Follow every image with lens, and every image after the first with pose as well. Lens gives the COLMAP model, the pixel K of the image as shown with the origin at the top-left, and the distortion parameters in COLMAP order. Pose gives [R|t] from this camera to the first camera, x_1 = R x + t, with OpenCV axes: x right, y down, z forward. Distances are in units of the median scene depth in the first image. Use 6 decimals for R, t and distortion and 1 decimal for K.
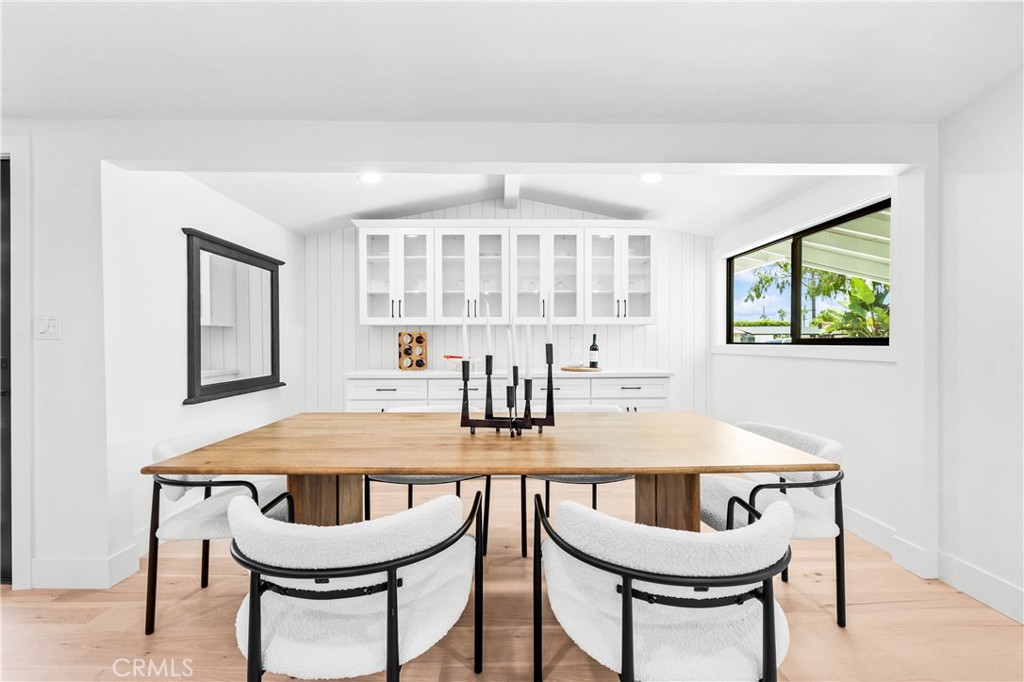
lens RADIAL K [[410.6, 0, 510.2], [0, 410.6, 343.2], [0, 0, 1]] dist [-0.003001, -0.000197]
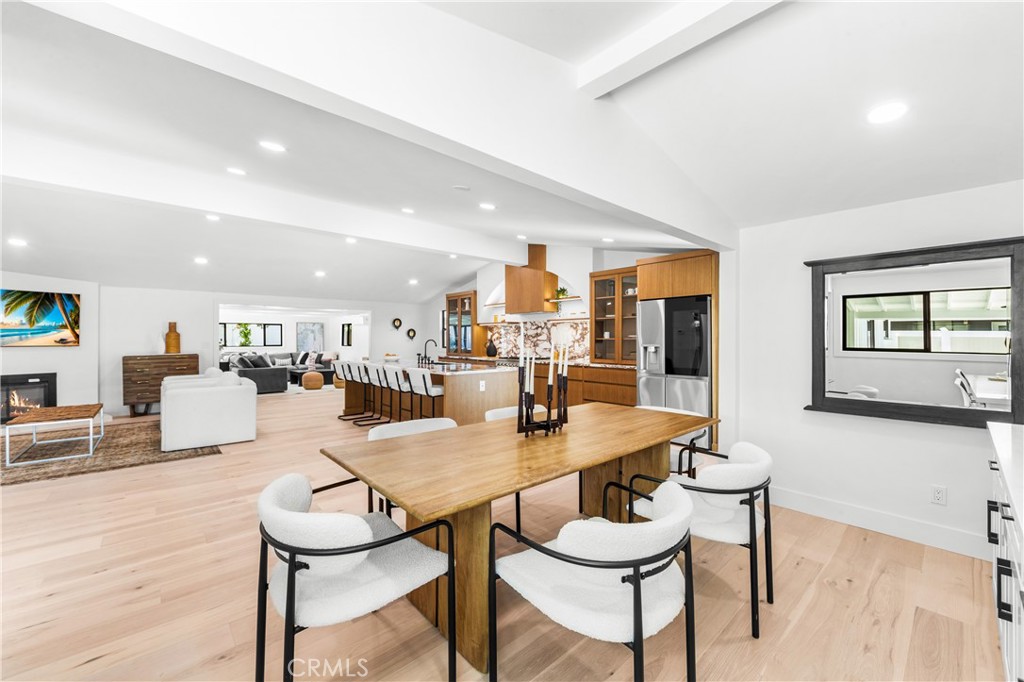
lens RADIAL K [[410.6, 0, 511.6], [0, 410.6, 336.1], [0, 0, 1]] dist [-0.003001, -0.000197]
pose [[-0.760124, -0.004001, -0.649765, 0.436080], [-0.000961, 0.999987, -0.005034, -0.039303], [0.649777, -0.003203, -0.760118, 0.916472]]
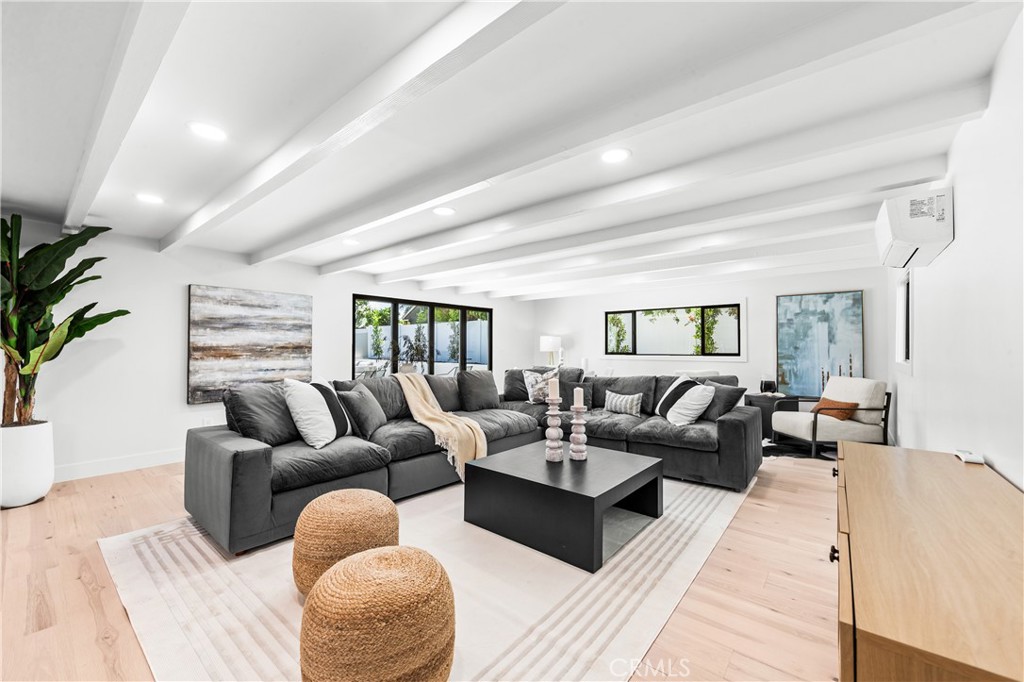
lens RADIAL K [[410.6, 0, 511.2], [0, 410.6, 342.4], [0, 0, 1]] dist [-0.003001, -0.000197]
pose [[-0.765603, 0.007872, 0.643265, -0.882616], [0.002815, 0.999957, -0.008886, -0.002907], [-0.643307, -0.004992, -0.765592, -1.842104]]
